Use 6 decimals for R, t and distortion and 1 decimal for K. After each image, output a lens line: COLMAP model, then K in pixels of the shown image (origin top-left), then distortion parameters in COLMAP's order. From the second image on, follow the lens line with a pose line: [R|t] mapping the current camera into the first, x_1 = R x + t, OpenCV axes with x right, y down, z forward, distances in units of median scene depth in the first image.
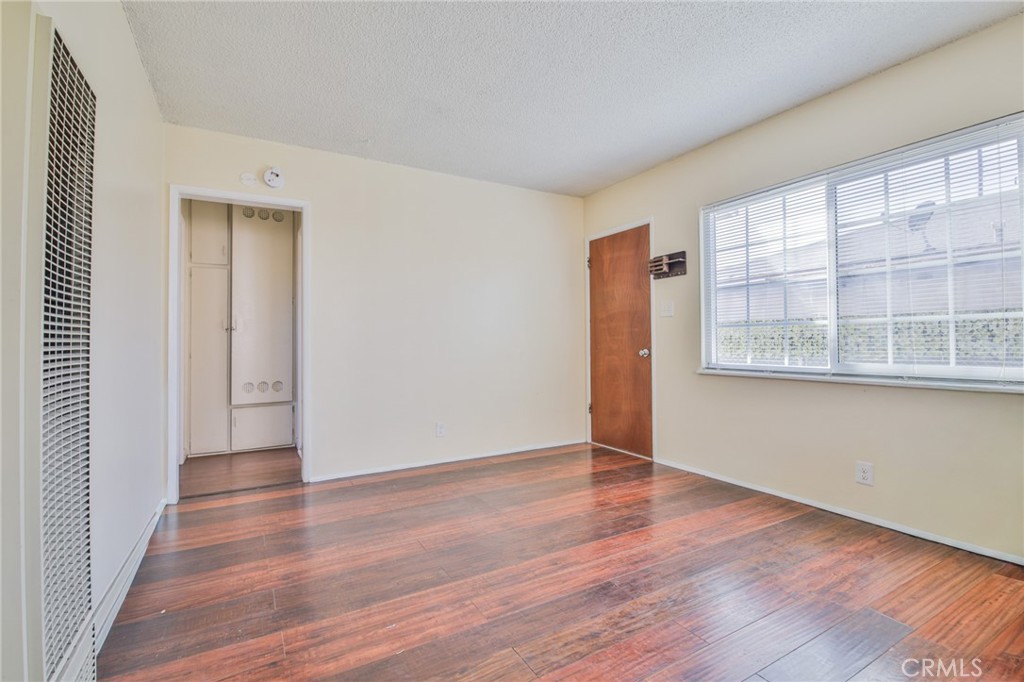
lens RADIAL K [[470.5, 0, 512.8], [0, 470.5, 335.9], [0, 0, 1]] dist [-0.006000, -0.008830]
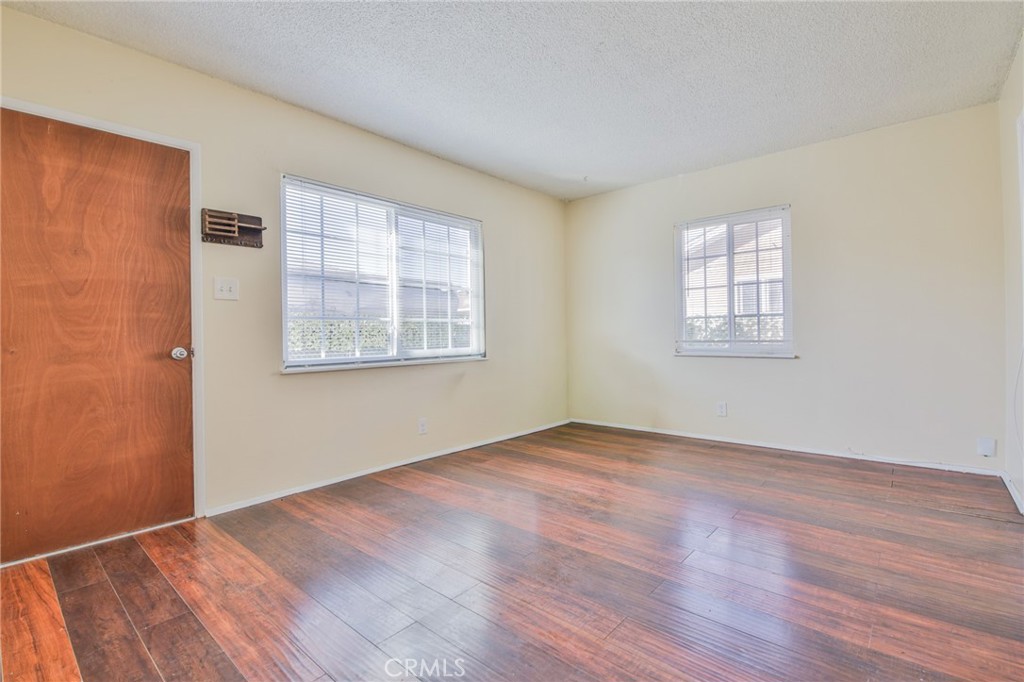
lens RADIAL K [[470.5, 0, 511.7], [0, 470.5, 341.9], [0, 0, 1]] dist [-0.006000, -0.008830]
pose [[-0.334041, -0.001432, 0.942557, -0.560779], [0.004654, 0.999984, 0.003168, 0.025624], [-0.942547, 0.005445, -0.334029, 0.986997]]
